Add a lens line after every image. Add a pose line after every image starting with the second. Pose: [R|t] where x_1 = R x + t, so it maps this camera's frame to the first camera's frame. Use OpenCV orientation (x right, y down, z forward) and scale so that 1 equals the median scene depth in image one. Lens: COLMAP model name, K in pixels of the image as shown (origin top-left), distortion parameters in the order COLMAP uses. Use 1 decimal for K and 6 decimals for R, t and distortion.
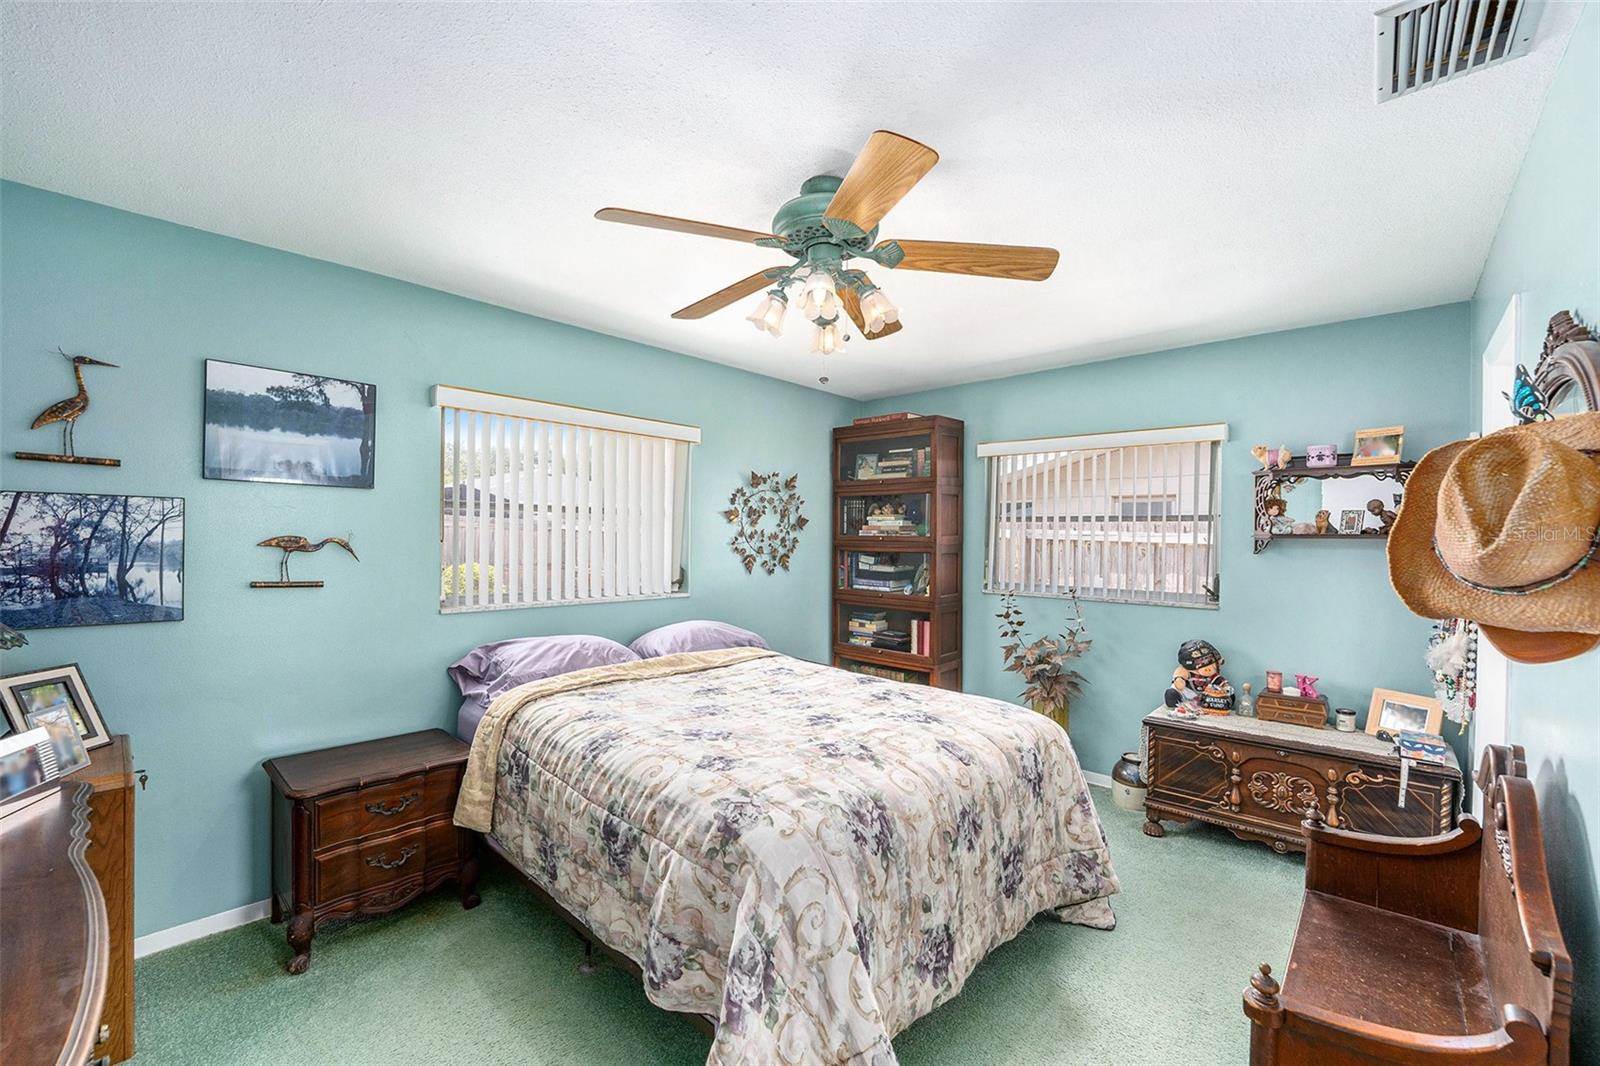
lens RADIAL K [[669.5, 0, 800.4], [0, 669.5, 539.2], [0, 0, 1]] dist [-0.023082, -0.000096]
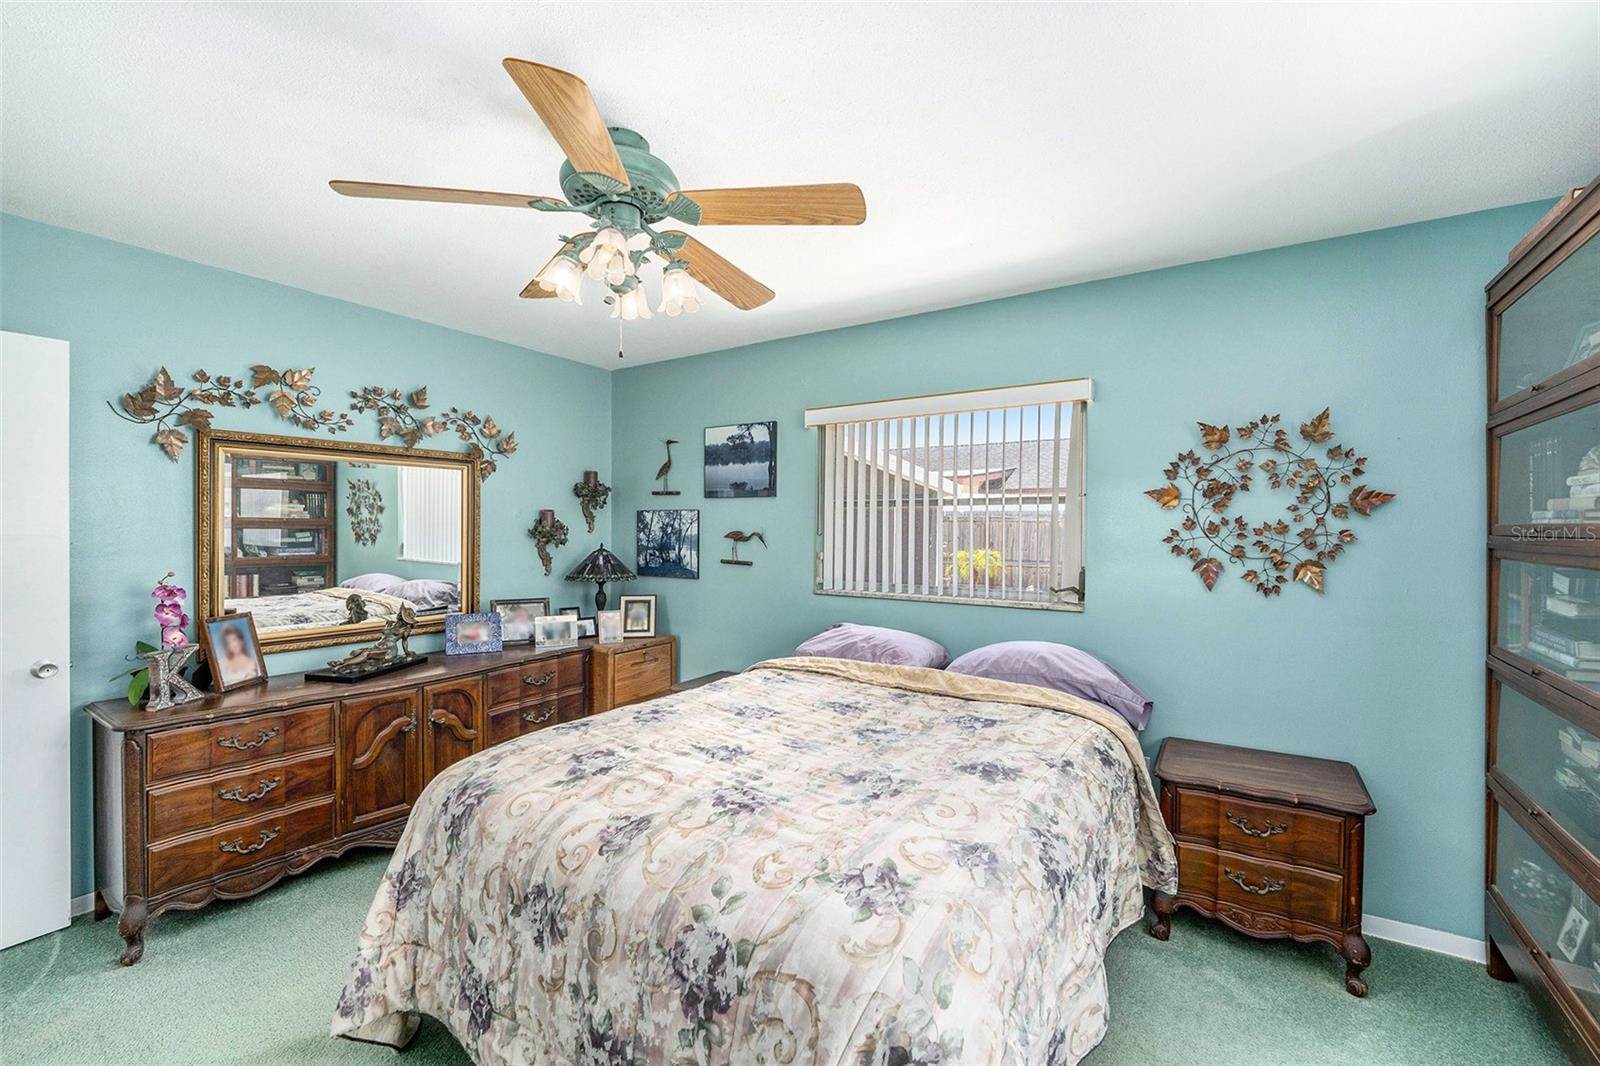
lens RADIAL K [[669.5, 0, 800.4], [0, 669.5, 539.2], [0, 0, 1]] dist [-0.023082, -0.000096]
pose [[0.140913, 0.003364, -0.990016, 0.782987], [-0.004771, 0.999985, 0.002718, 0.009152], [0.990010, 0.004340, 0.140927, 0.903885]]
